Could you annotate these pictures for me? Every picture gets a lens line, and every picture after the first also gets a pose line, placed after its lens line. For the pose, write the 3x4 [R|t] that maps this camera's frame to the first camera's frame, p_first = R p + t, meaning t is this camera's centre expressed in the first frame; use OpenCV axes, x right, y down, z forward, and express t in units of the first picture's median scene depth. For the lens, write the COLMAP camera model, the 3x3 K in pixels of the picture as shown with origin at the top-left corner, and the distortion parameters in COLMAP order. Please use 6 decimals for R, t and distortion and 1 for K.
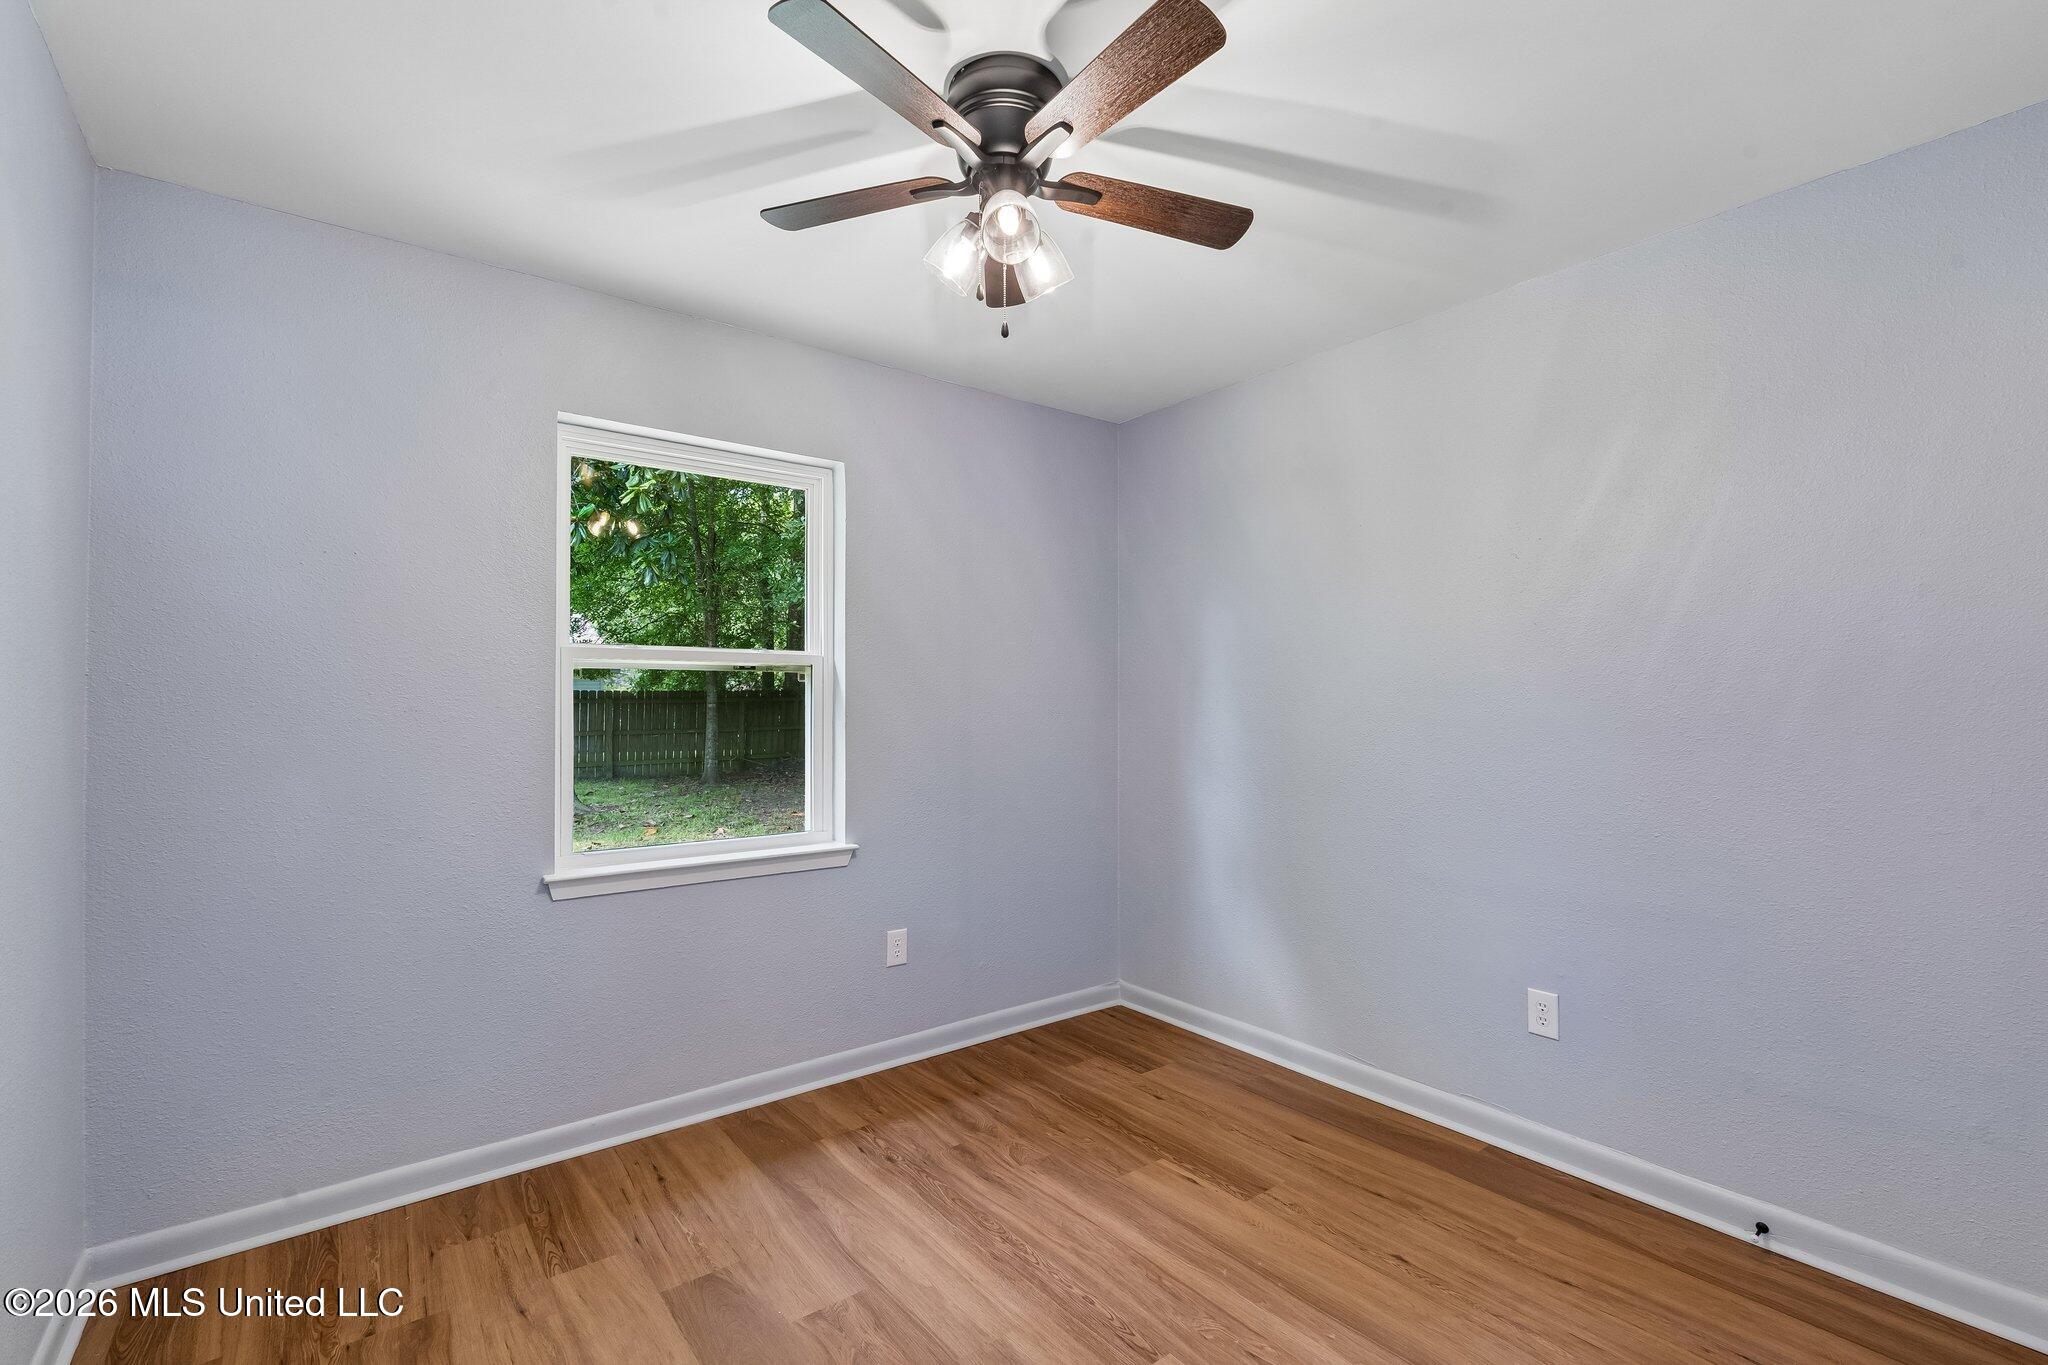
lens RADIAL K [[907.3, 0, 1035.0], [0, 907.3, 697.0], [0, 0, 1]] dist [-0.002806, 0.000169]
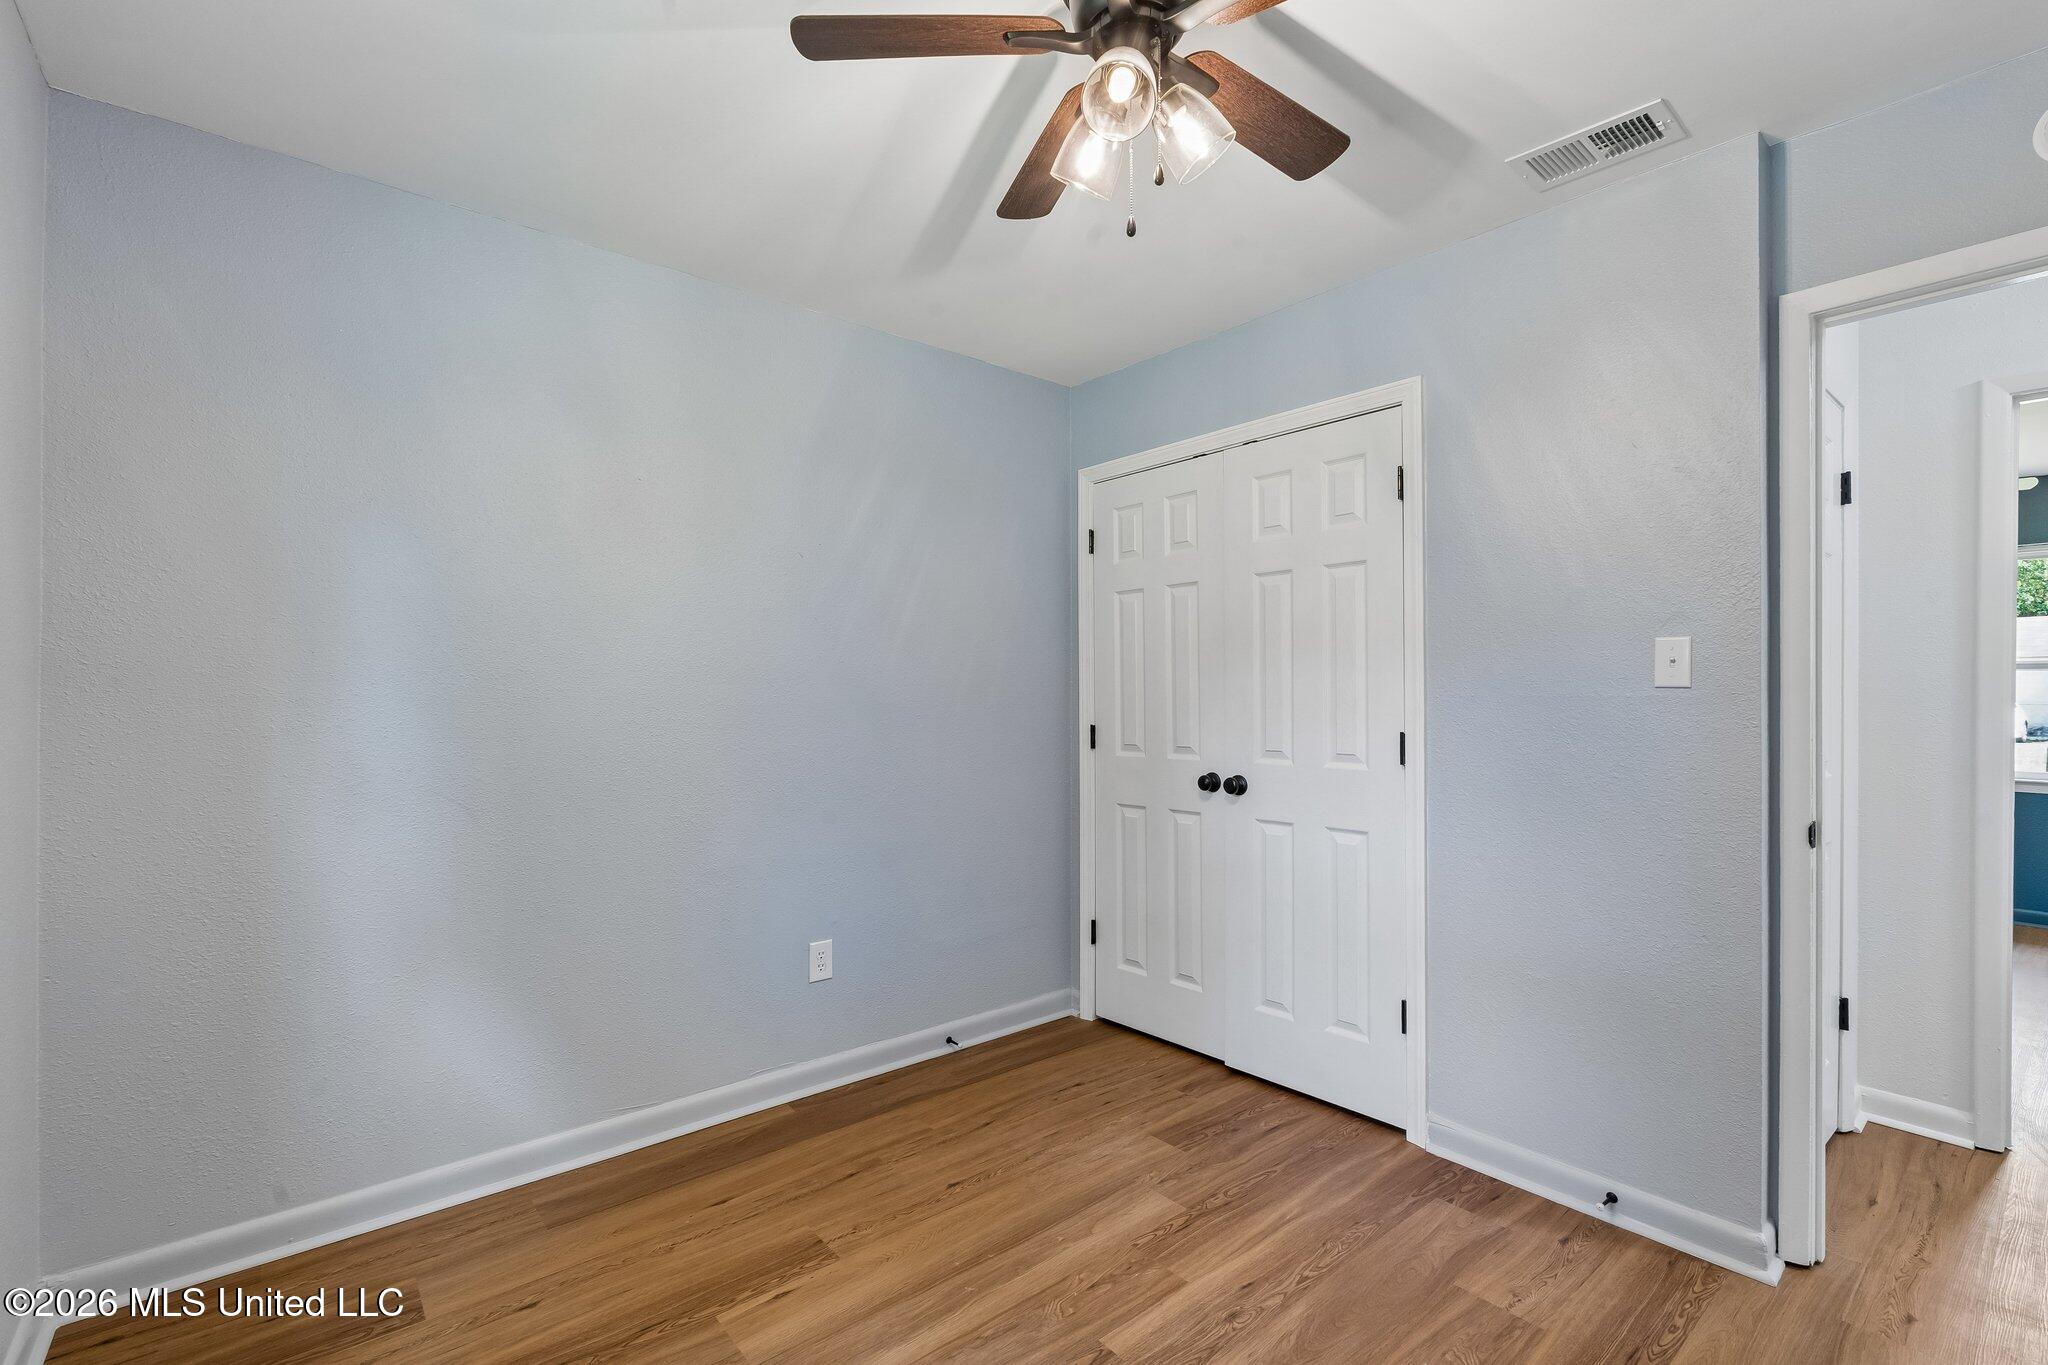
lens RADIAL K [[907.3, 0, 1022.9], [0, 907.3, 689.5], [0, 0, 1]] dist [-0.002806, 0.000169]
pose [[-0.031250, 0.005156, 0.999498, -0.650007], [-0.007835, 0.999955, -0.005404, 0.013313], [-0.999481, -0.008000, -0.031208, 0.861758]]
